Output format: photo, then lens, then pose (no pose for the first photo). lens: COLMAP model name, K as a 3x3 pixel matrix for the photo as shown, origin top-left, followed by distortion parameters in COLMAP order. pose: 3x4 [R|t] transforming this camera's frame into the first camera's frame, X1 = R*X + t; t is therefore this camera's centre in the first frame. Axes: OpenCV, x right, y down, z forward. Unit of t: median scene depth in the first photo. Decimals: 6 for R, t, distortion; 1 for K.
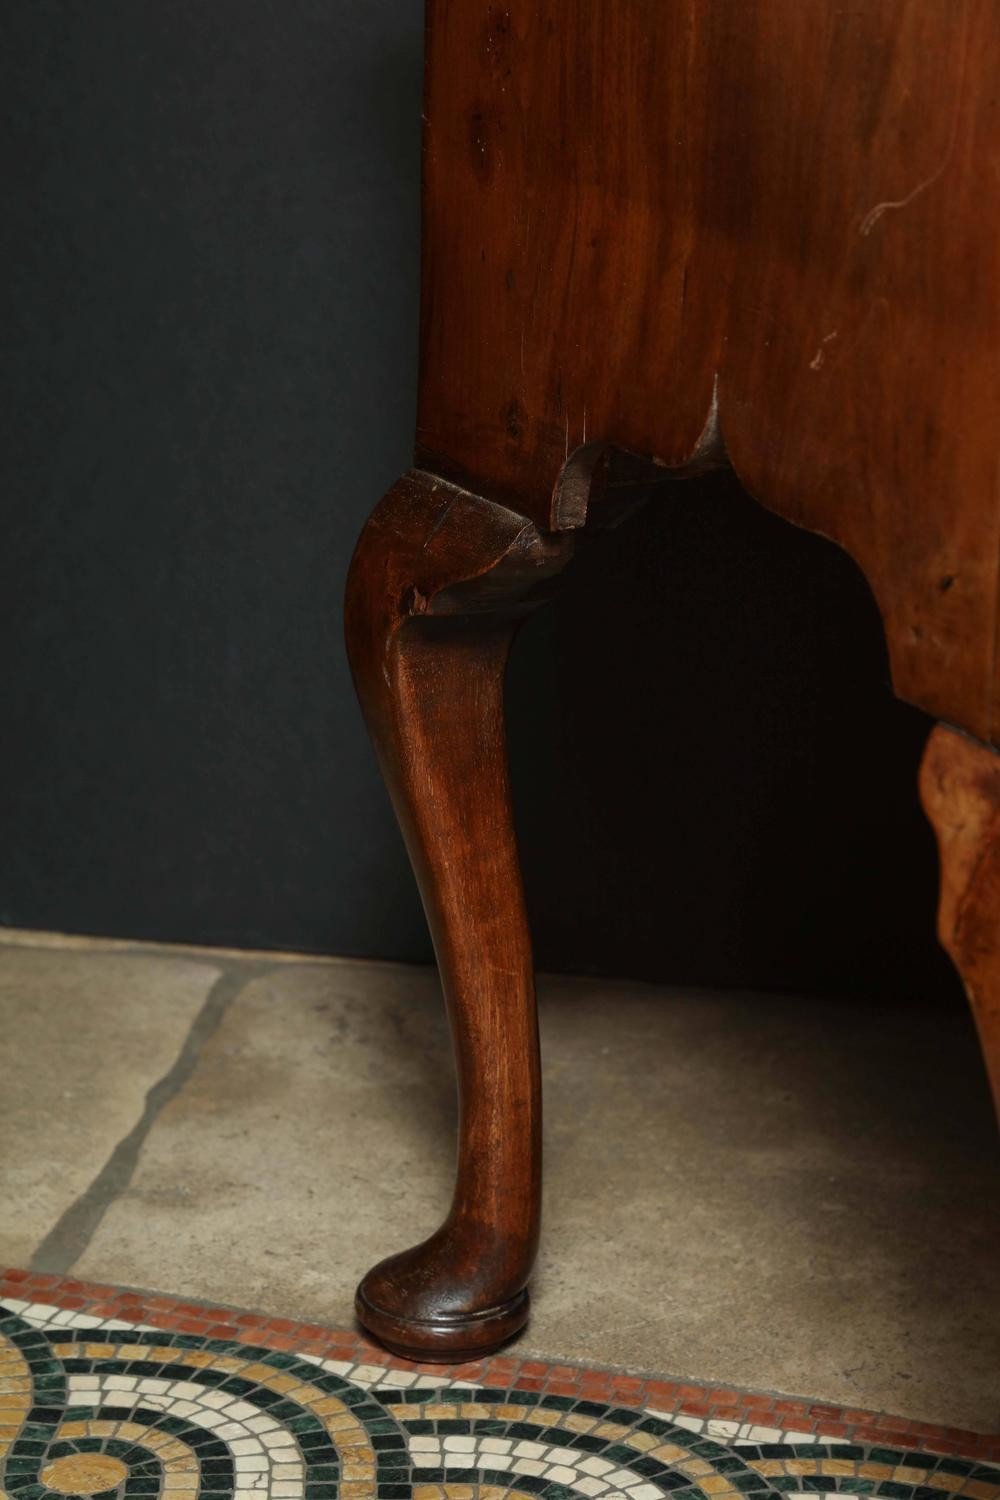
lens RADIAL K [[3762.1, 0, 529.7], [0, 3762.1, 750.1], [0, 0, 1]] dist [0.406110, 0.623146]
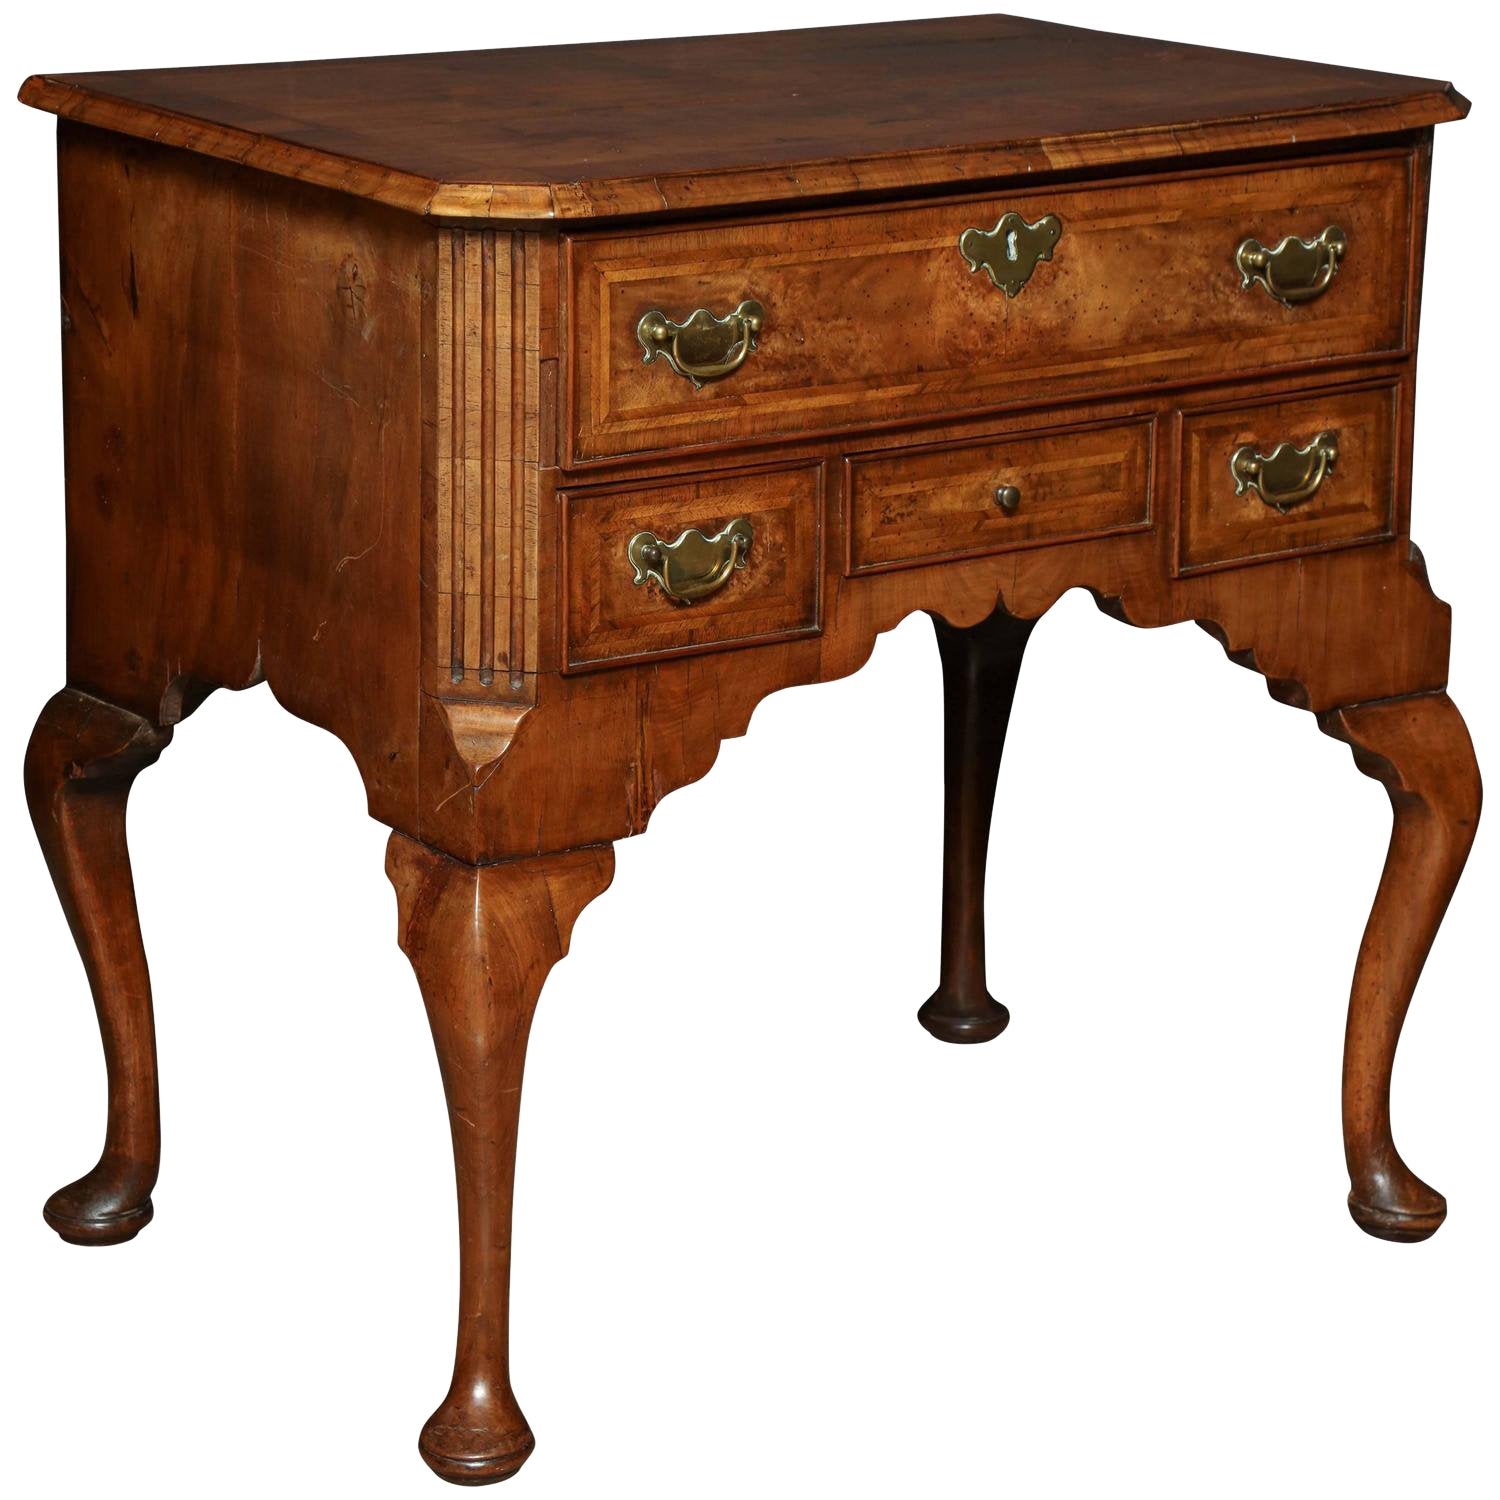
lens RADIAL K [[6590.1, 0, 747.0], [0, 6590.1, 639.9], [0, 0, 1]] dist [1.003505, -13.729753]
pose [[0.987188, -0.049047, 0.151837, -0.184833], [0.052898, 0.998370, -0.021424, -0.019312], [-0.150539, 0.029181, 0.988173, -1.981507]]
